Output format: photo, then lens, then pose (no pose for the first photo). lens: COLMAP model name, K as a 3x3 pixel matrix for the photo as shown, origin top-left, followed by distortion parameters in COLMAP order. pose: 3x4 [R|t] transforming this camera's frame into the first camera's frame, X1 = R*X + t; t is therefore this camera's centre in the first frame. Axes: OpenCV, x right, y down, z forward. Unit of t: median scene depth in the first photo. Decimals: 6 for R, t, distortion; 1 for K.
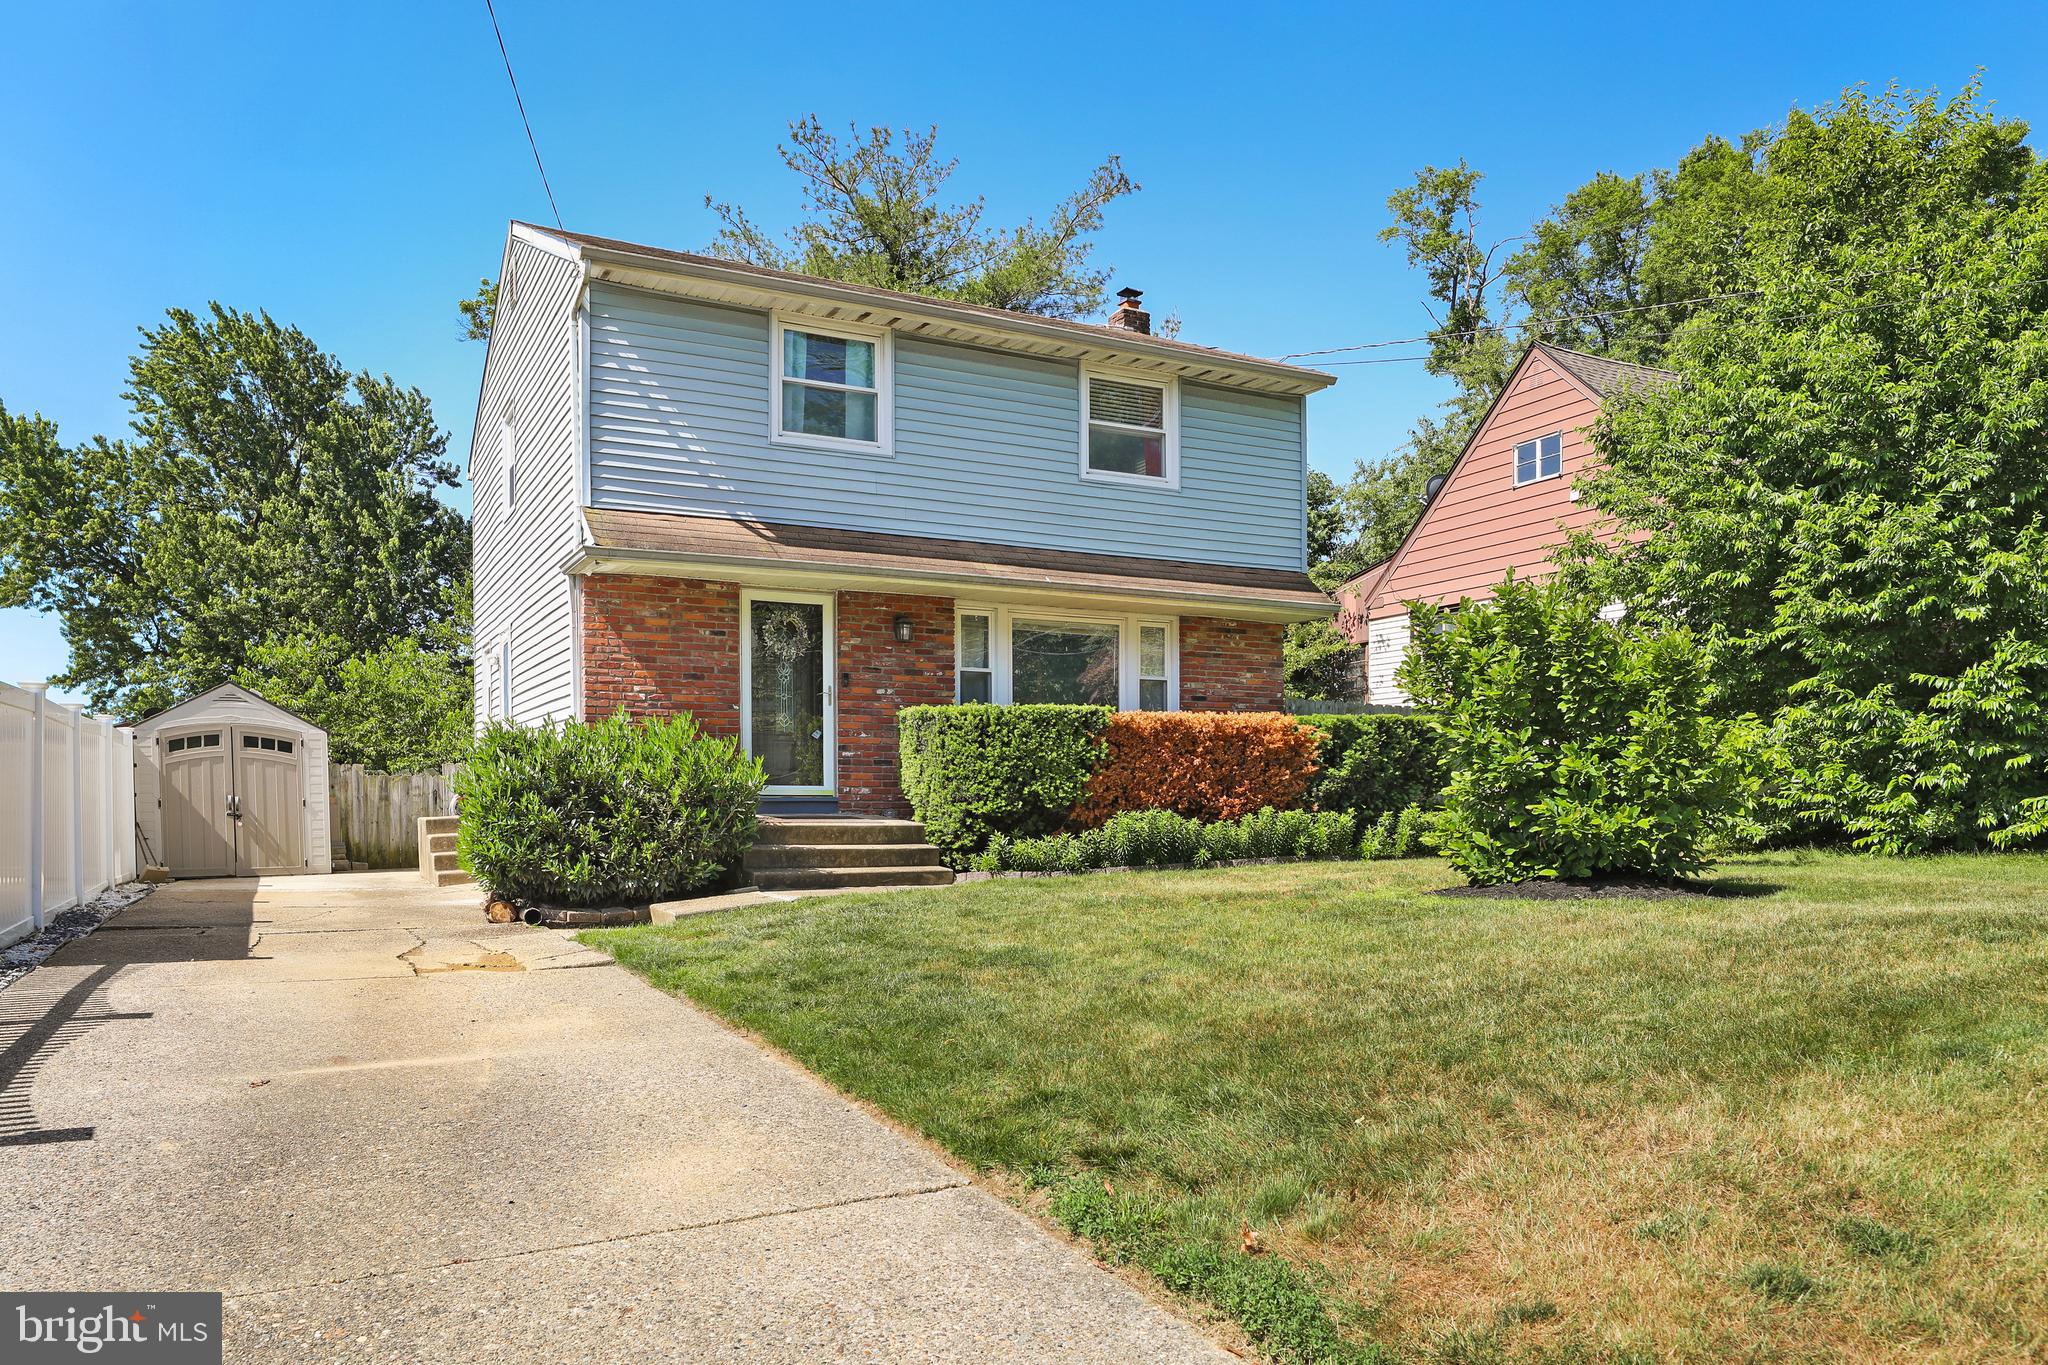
lens RADIAL K [[1401.2, 0, 1024.0], [0, 1401.2, 682.5], [0, 0, 1]] dist [0.031931, 0.000284]
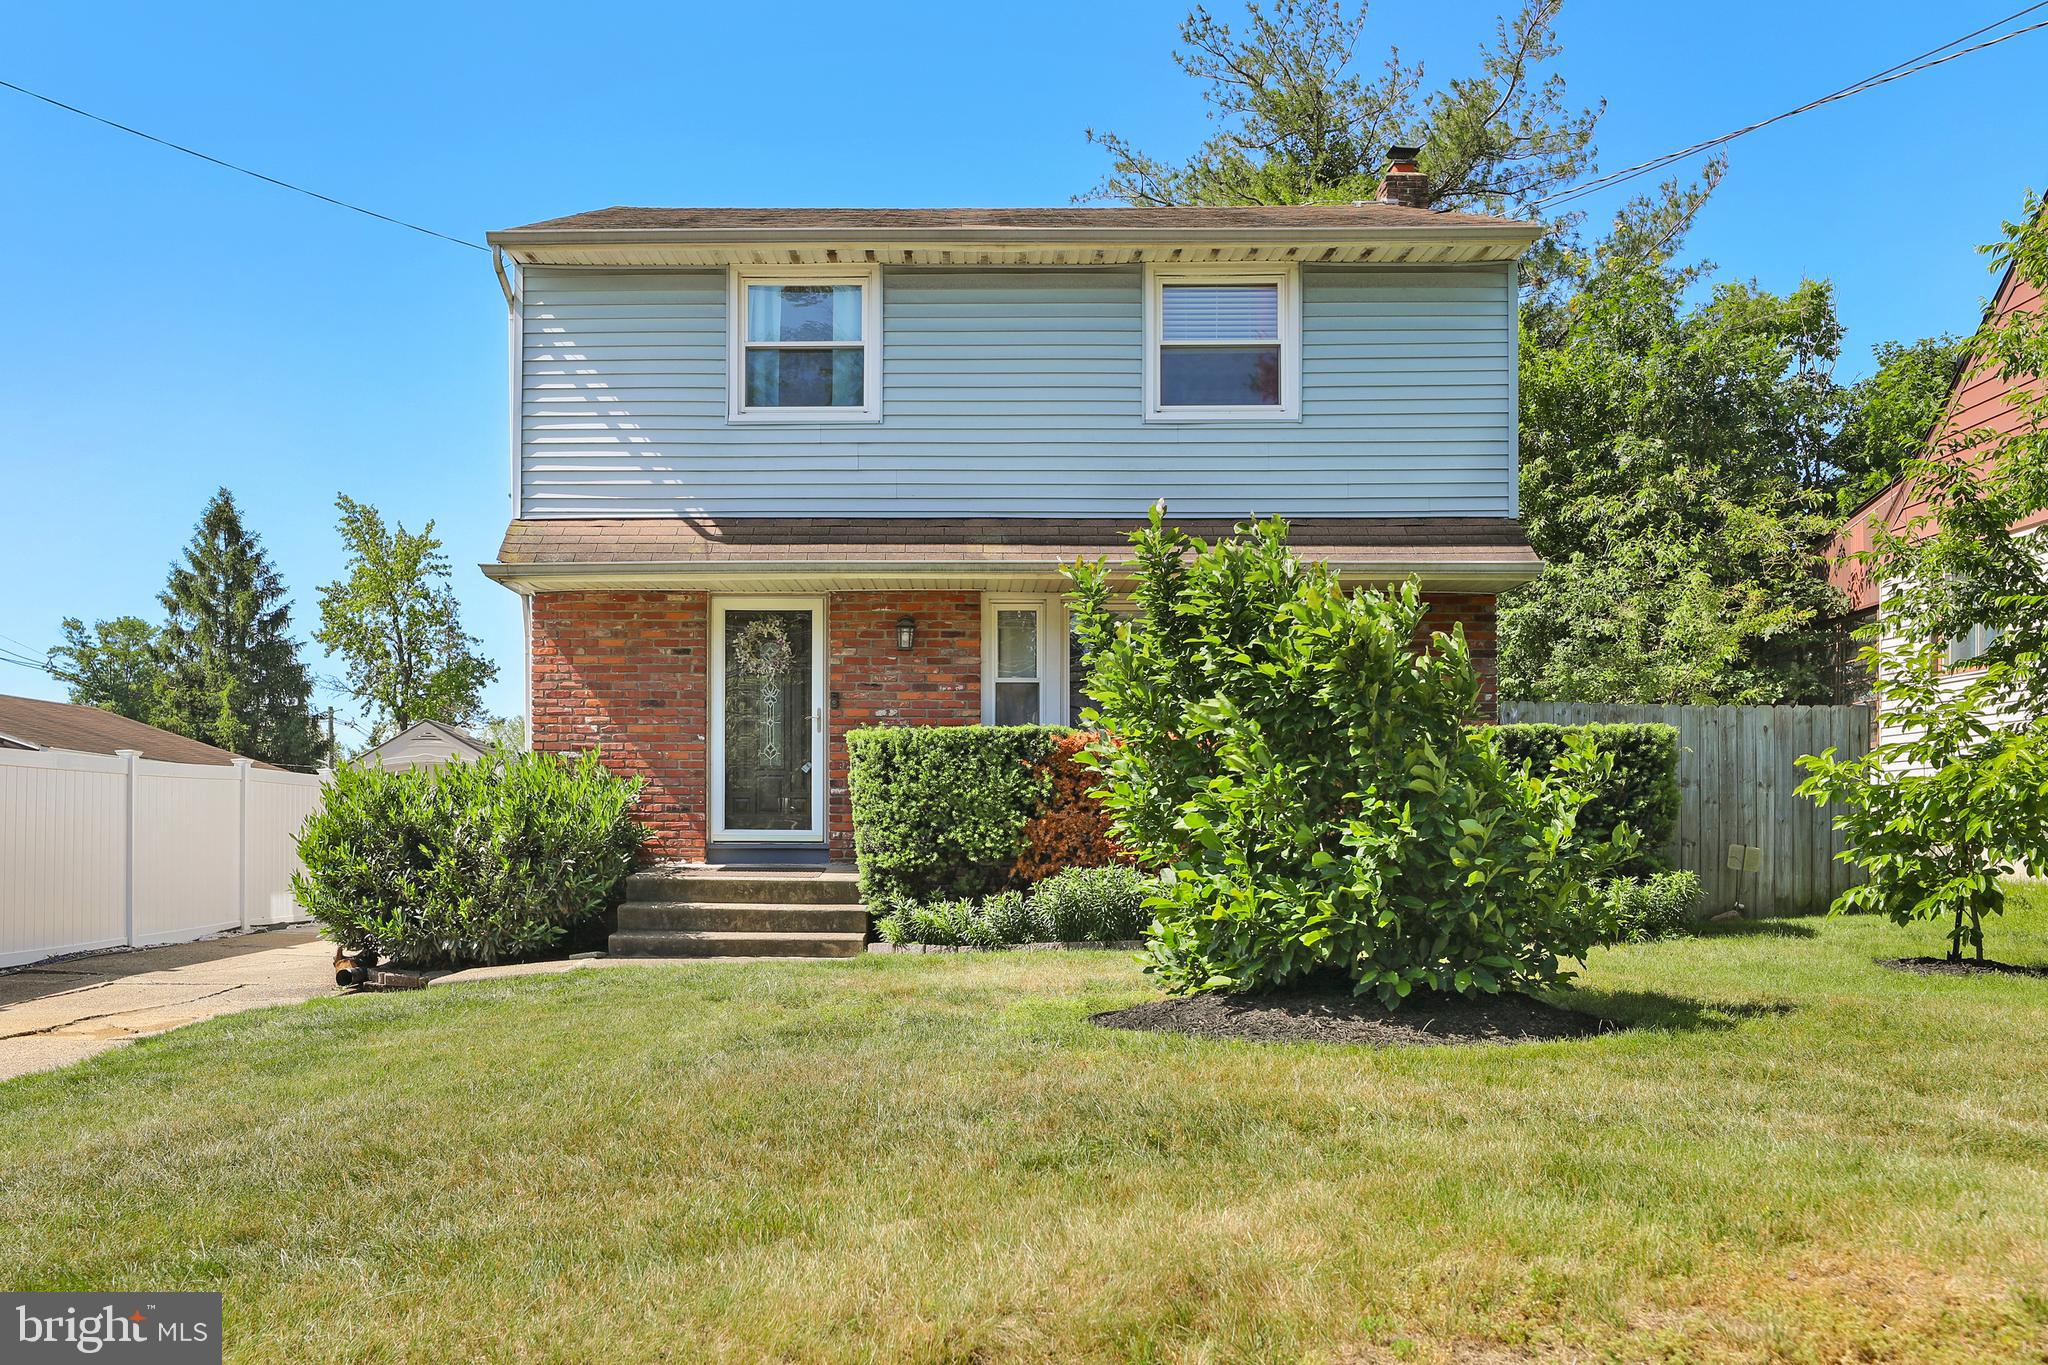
lens RADIAL K [[1662.4, 0, 1024.0], [0, 1662.4, 682.5], [0, 0, 1]] dist [0.010210, 0.001334]
pose [[0.881994, -0.039239, -0.469625, 0.433564], [0.037613, 0.999210, -0.012847, 0.004446], [0.469758, -0.006333, 0.882773, 0.199124]]
